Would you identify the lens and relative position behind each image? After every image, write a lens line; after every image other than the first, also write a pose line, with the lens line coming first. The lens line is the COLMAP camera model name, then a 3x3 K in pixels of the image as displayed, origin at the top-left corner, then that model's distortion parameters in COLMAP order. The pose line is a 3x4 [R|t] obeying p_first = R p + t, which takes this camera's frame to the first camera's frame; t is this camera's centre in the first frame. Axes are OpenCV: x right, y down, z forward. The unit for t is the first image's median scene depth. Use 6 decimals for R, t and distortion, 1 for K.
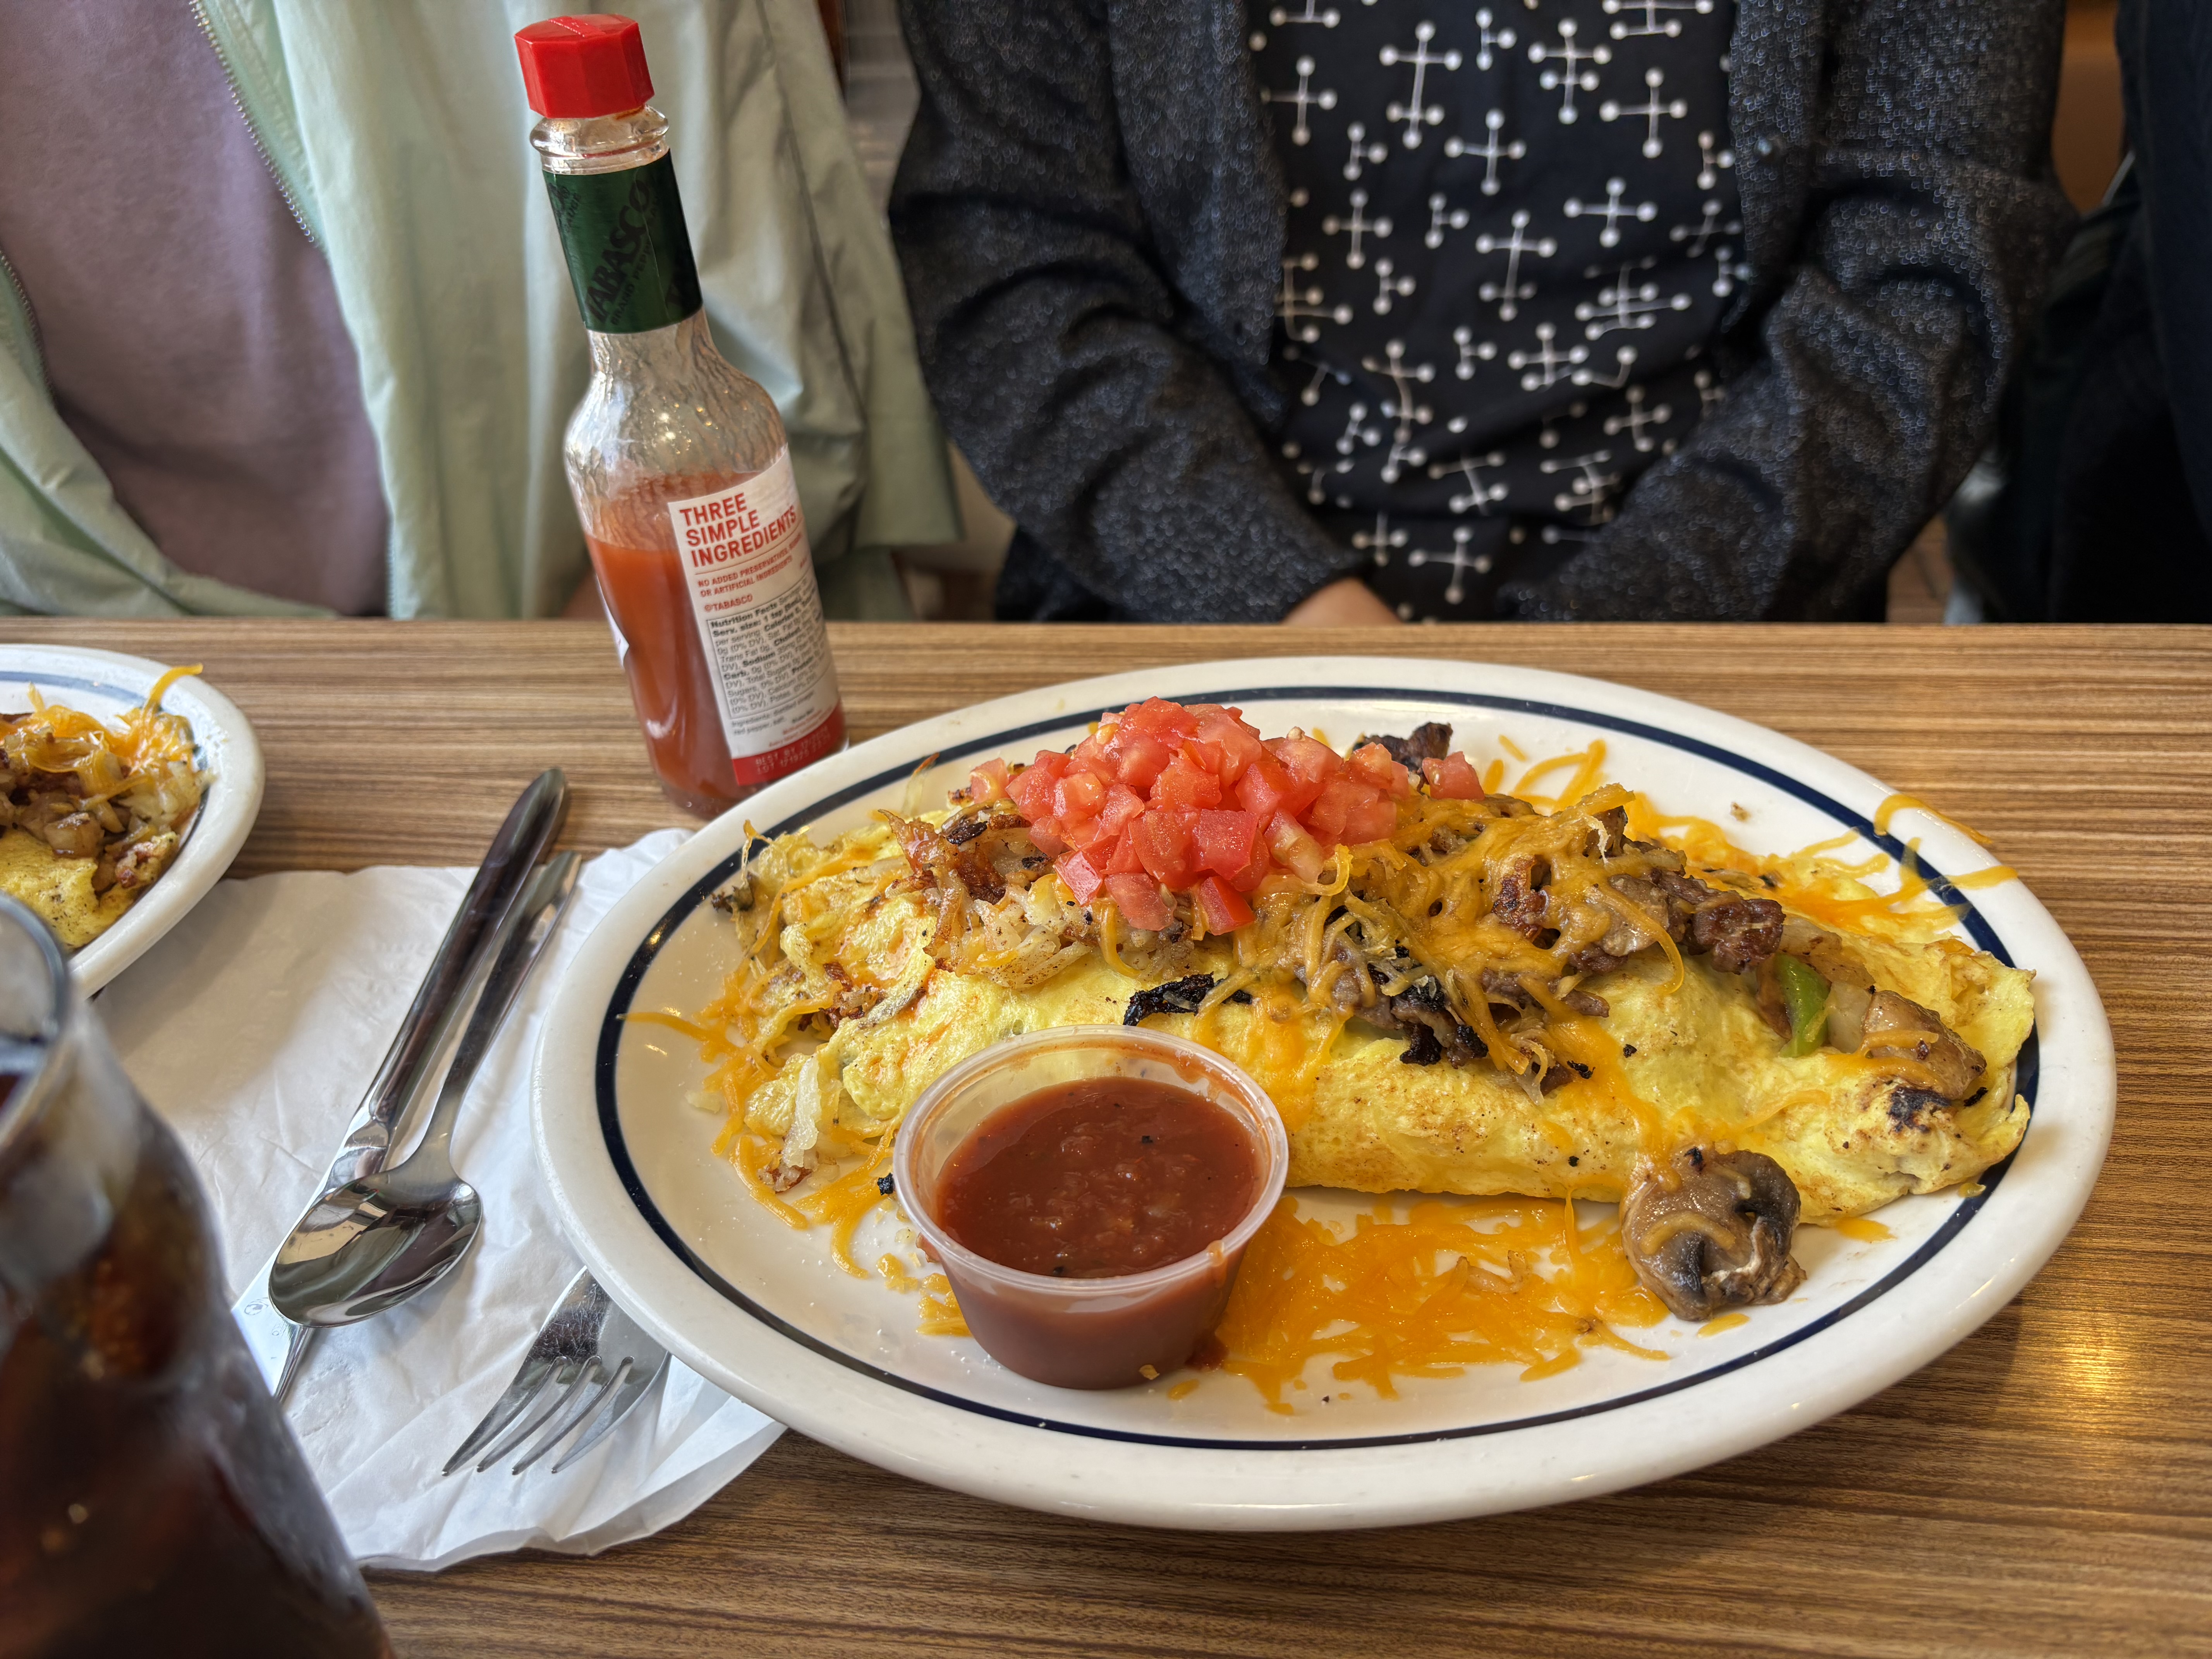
lens RADIAL K [[1684.5, 0, 1105.7], [0, 1684.5, 821.6], [0, 0, 1]] dist [0.006659, -0.000657]
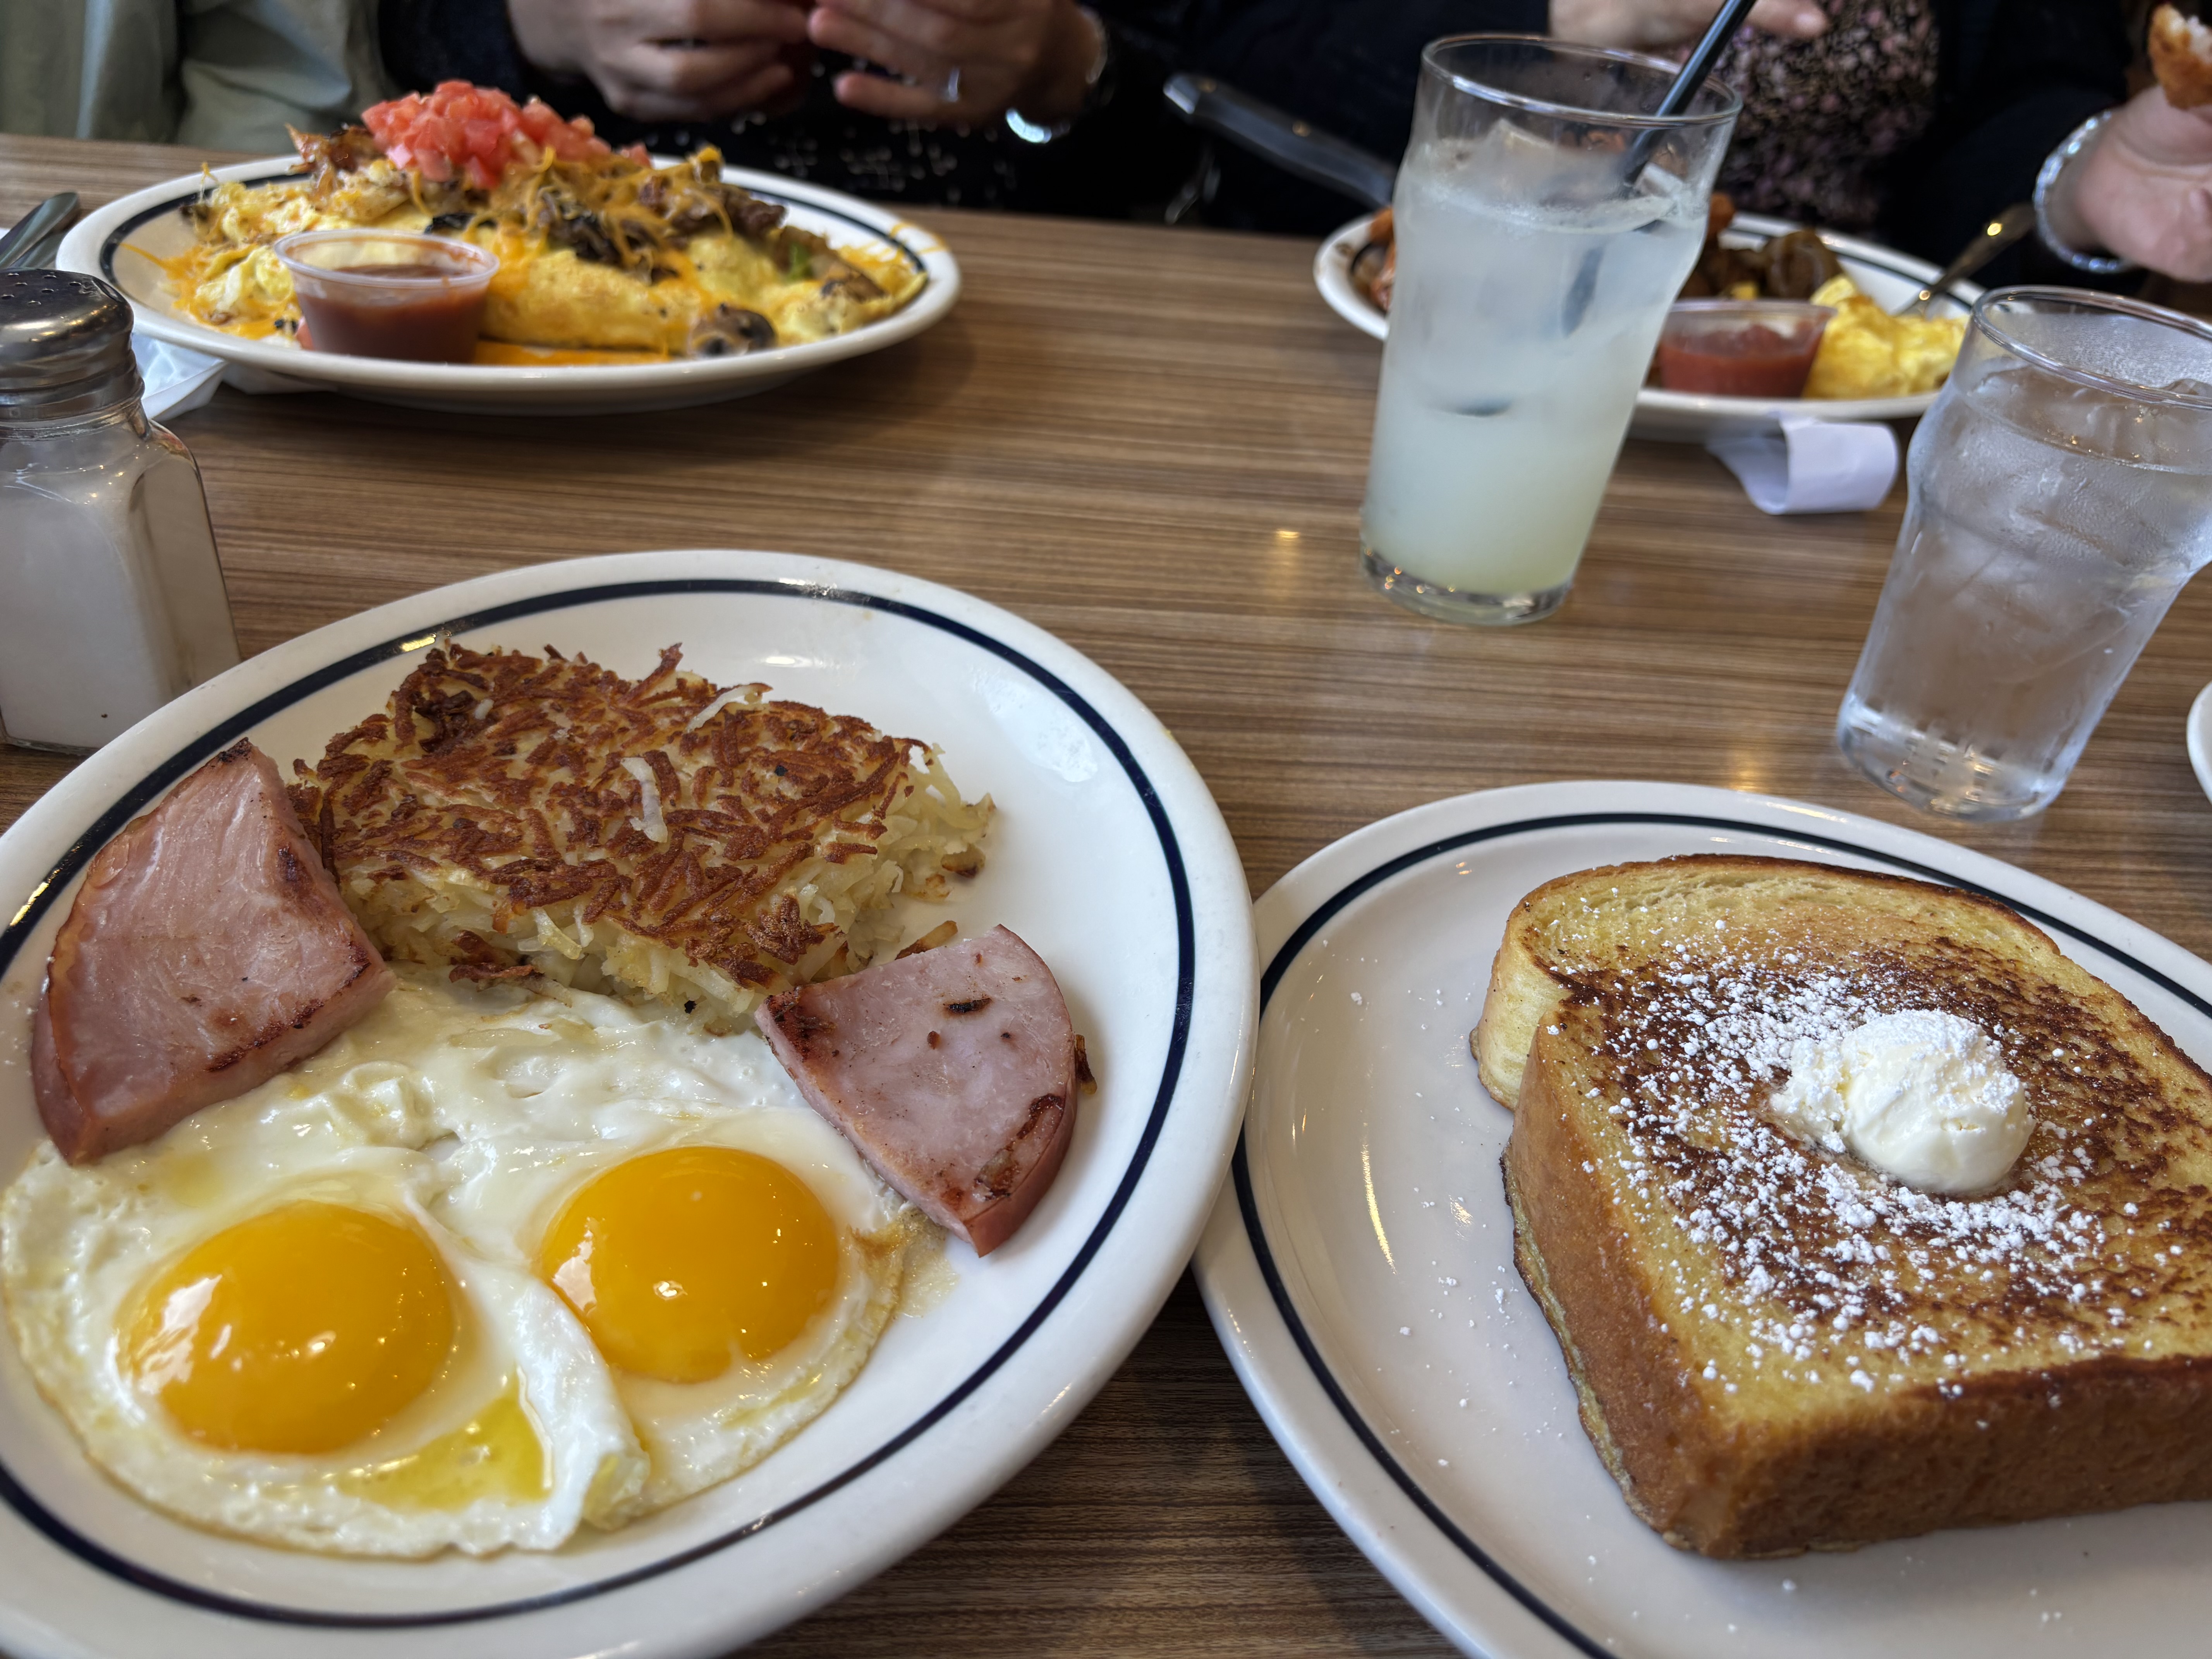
lens RADIAL K [[1684.5, 0, 1100.9], [0, 1684.5, 837.3], [0, 0, 1]] dist [0.006659, -0.000657]
pose [[0.966636, 0.027842, 0.254637, 0.275088], [-0.030935, 0.999488, 0.008148, 0.739408], [-0.254280, -0.015753, 0.967002, -0.962395]]
